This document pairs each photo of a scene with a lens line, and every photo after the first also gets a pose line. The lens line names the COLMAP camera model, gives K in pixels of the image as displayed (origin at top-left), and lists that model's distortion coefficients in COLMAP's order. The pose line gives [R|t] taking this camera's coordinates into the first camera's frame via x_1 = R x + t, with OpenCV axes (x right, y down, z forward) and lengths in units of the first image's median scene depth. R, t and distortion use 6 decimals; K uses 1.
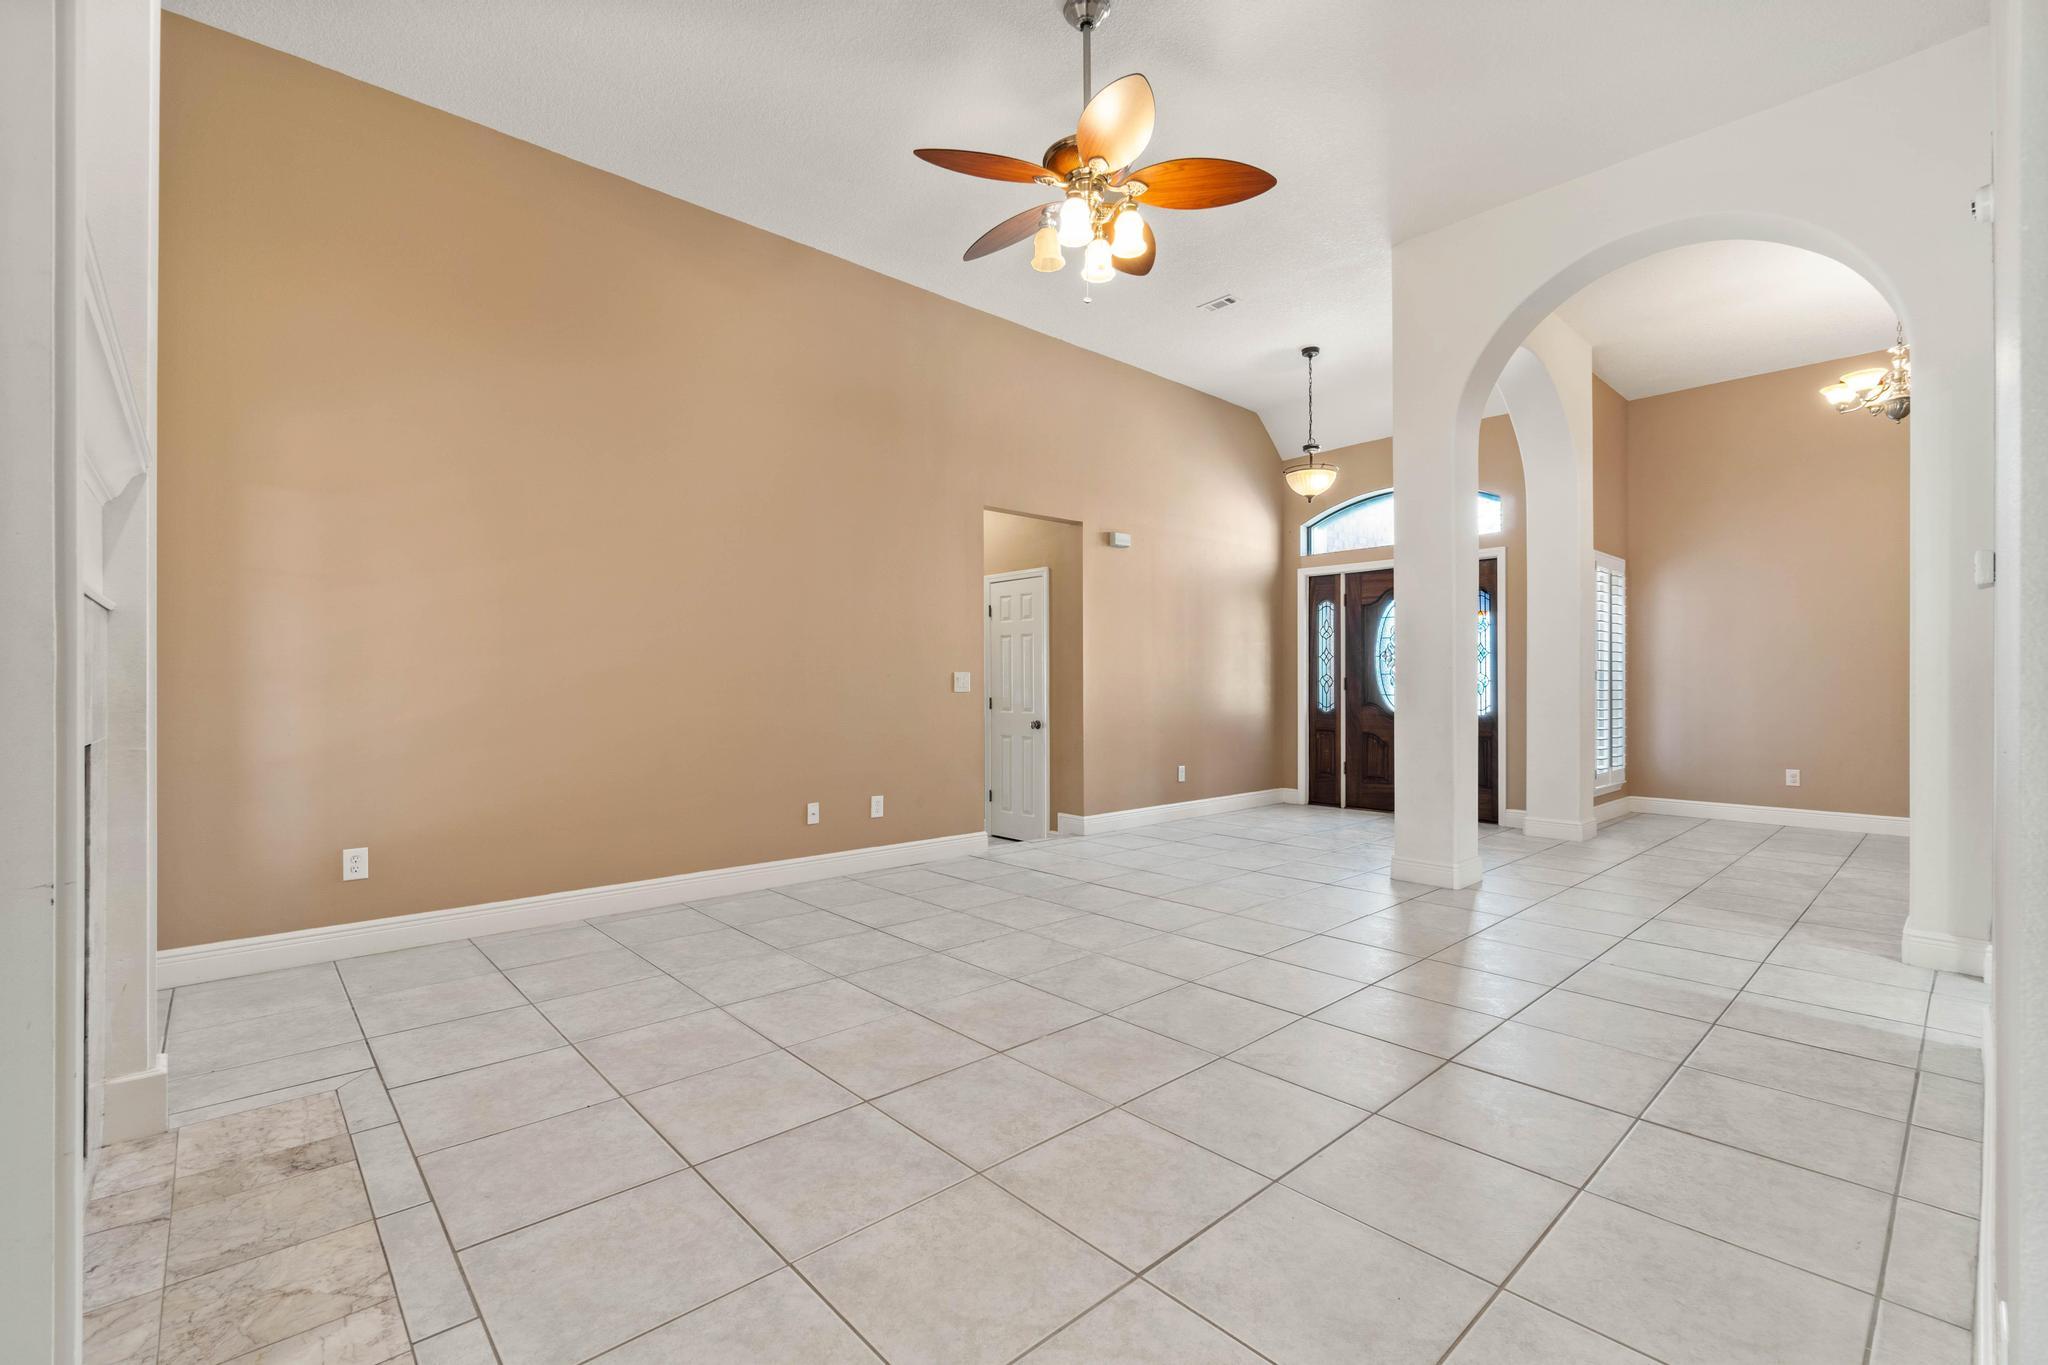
lens RADIAL K [[888.2, 0, 1015.0], [0, 888.2, 669.2], [0, 0, 1]] dist [-0.006736, 0.002018]
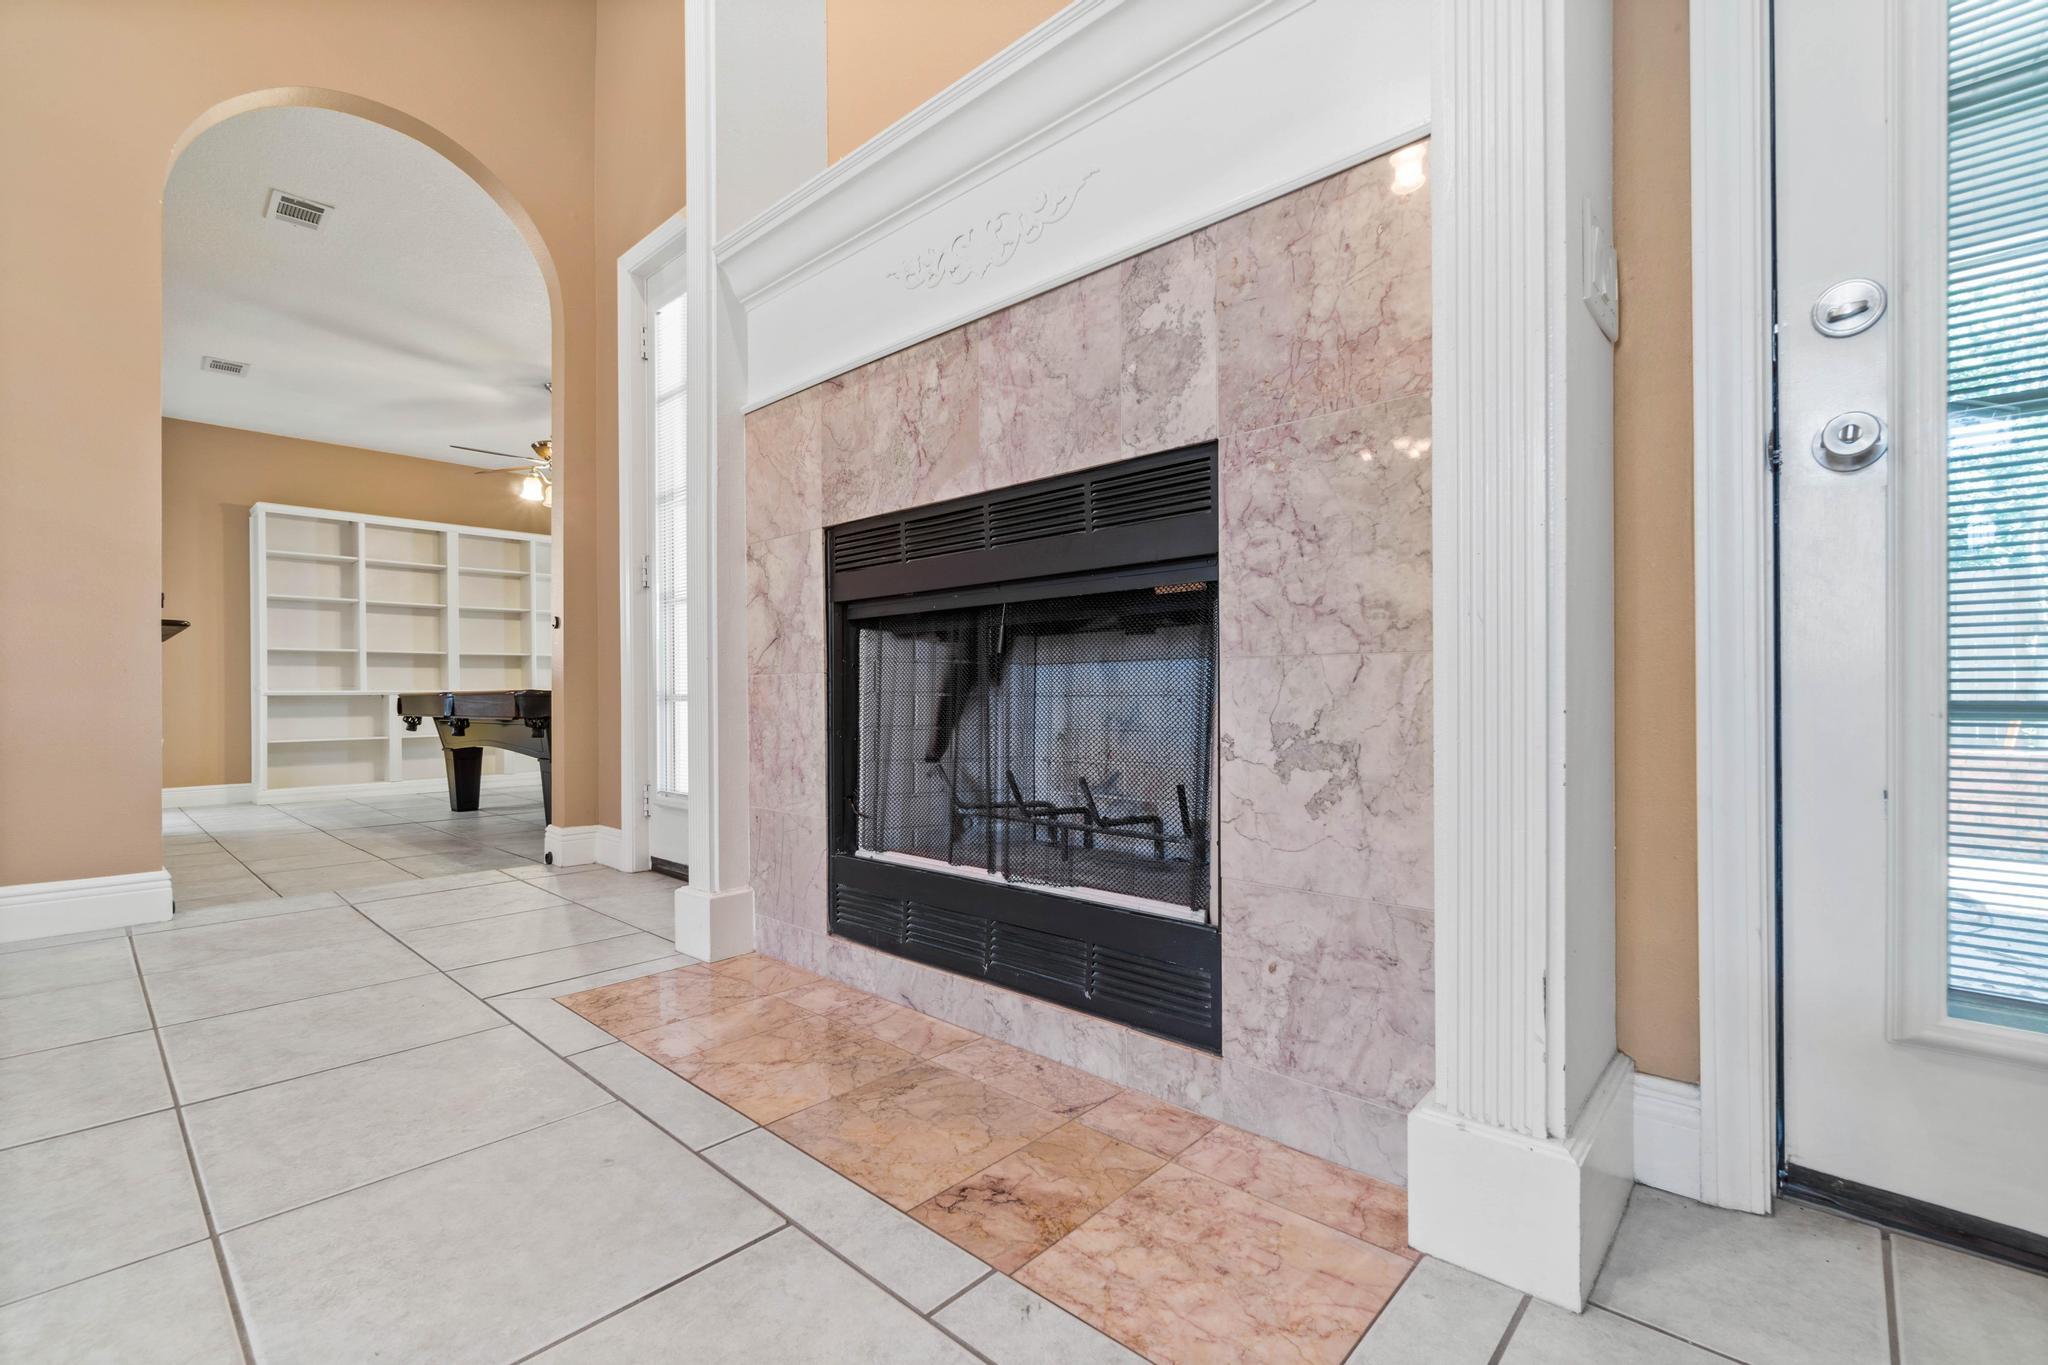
lens RADIAL K [[888.2, 0, 1017.5], [0, 888.2, 702.3], [0, 0, 1]] dist [-0.006736, 0.002018]
pose [[-0.995697, 0.004957, -0.092535, -0.580801], [0.006042, 0.999916, -0.011442, 0.201465], [0.092471, -0.011952, -0.995644, 1.156990]]
